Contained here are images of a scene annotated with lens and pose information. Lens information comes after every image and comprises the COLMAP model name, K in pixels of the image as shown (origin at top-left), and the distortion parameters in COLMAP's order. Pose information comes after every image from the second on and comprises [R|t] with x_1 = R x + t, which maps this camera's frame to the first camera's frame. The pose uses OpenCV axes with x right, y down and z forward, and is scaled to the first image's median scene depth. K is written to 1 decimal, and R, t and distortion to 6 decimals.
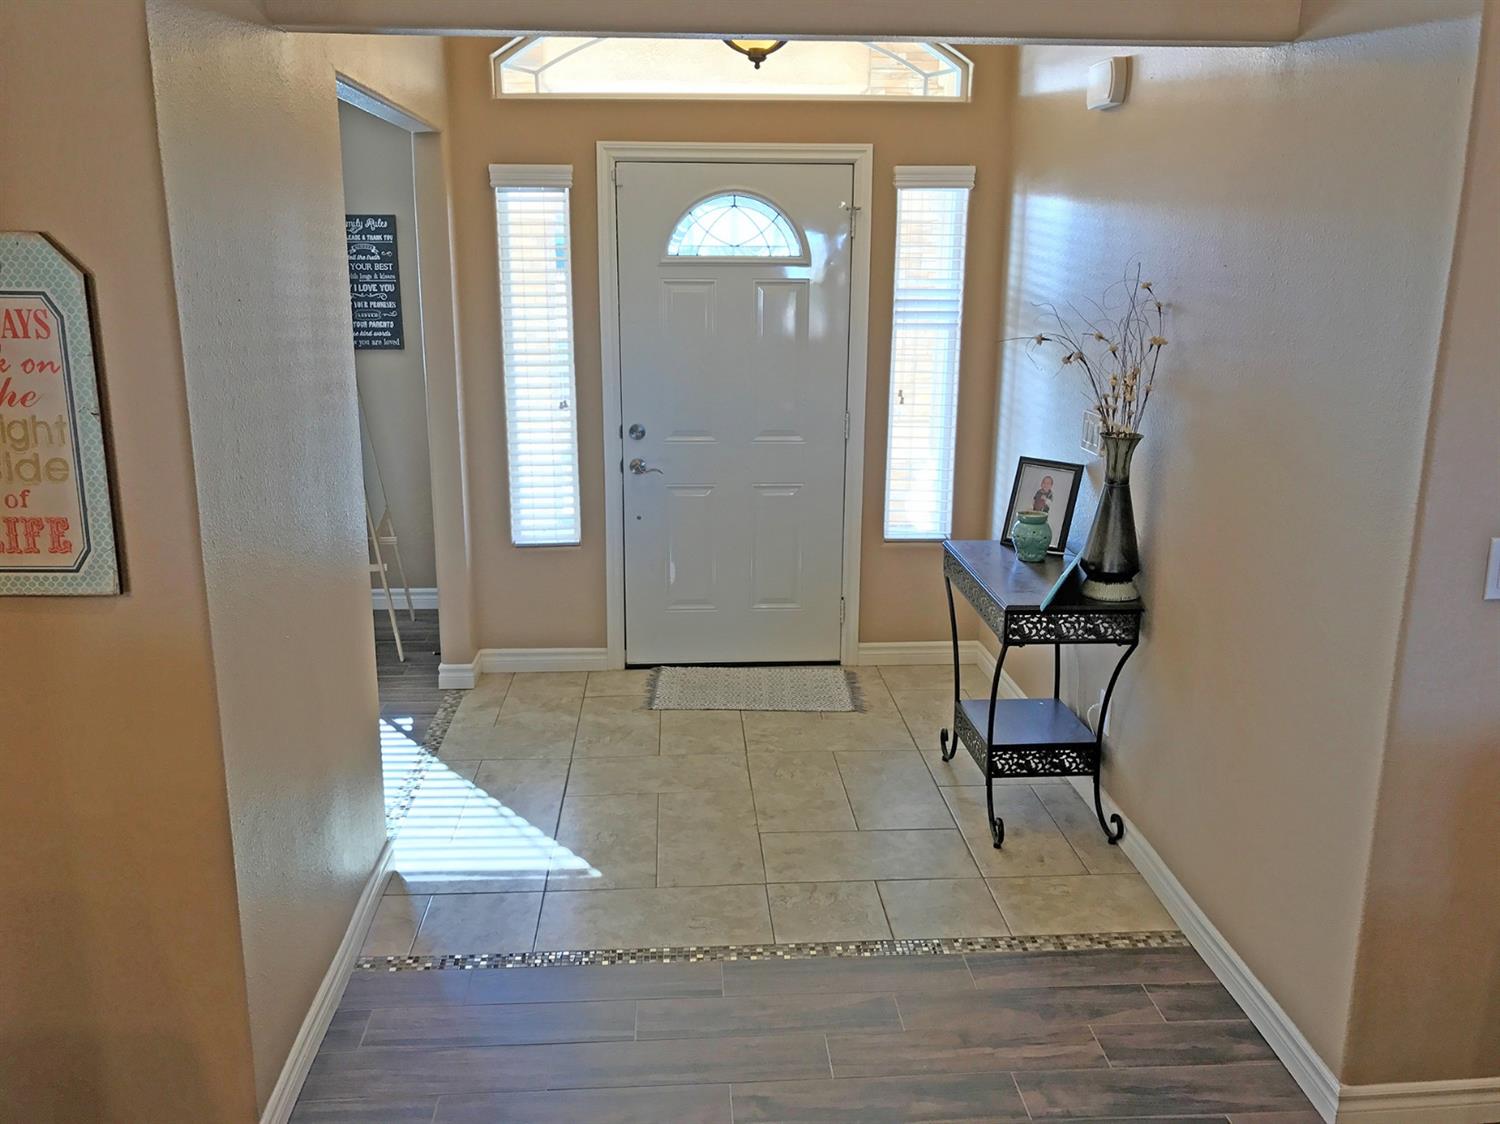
lens RADIAL K [[1236.0, 0, 750.0], [0, 1236.0, 562.0], [0, 0, 1]] dist [0.009596, 0.008129]
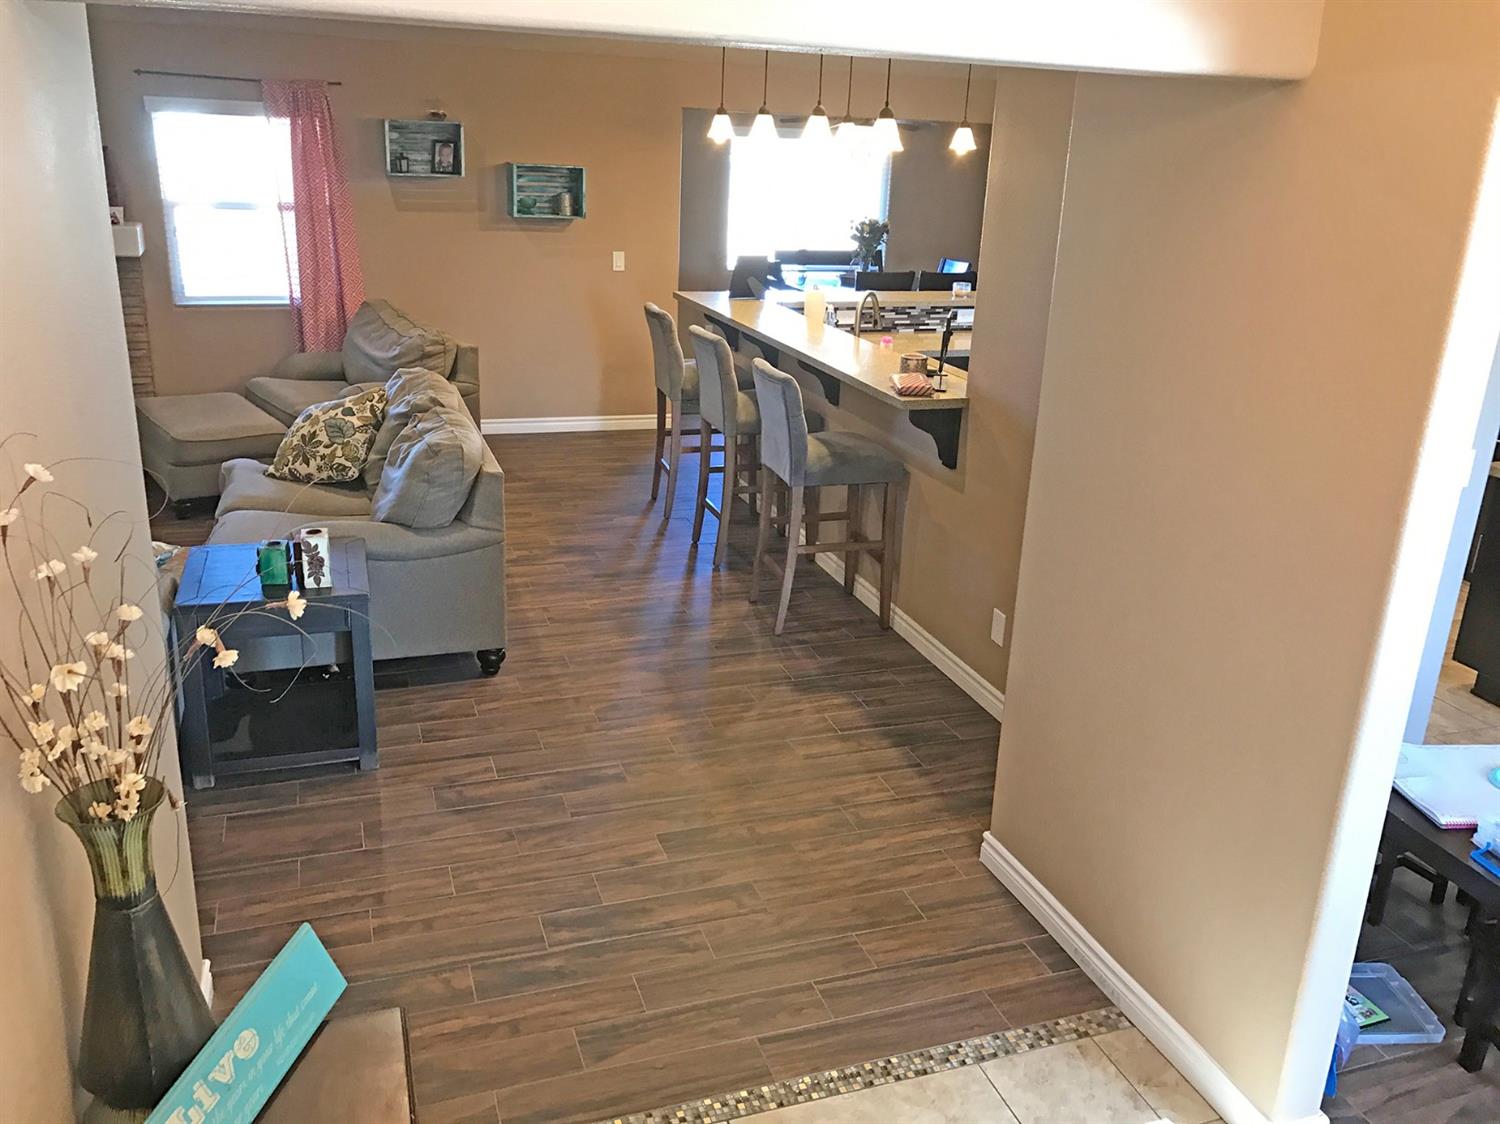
lens RADIAL K [[1236.0, 0, 750.0], [0, 1236.0, 562.0], [0, 0, 1]] dist [0.009596, 0.008129]
pose [[-0.965000, 0.040465, -0.259111, 0.233293], [-0.108791, 0.837234, 0.535915, -0.518544], [0.238622, 0.545346, -0.803528, 1.650494]]
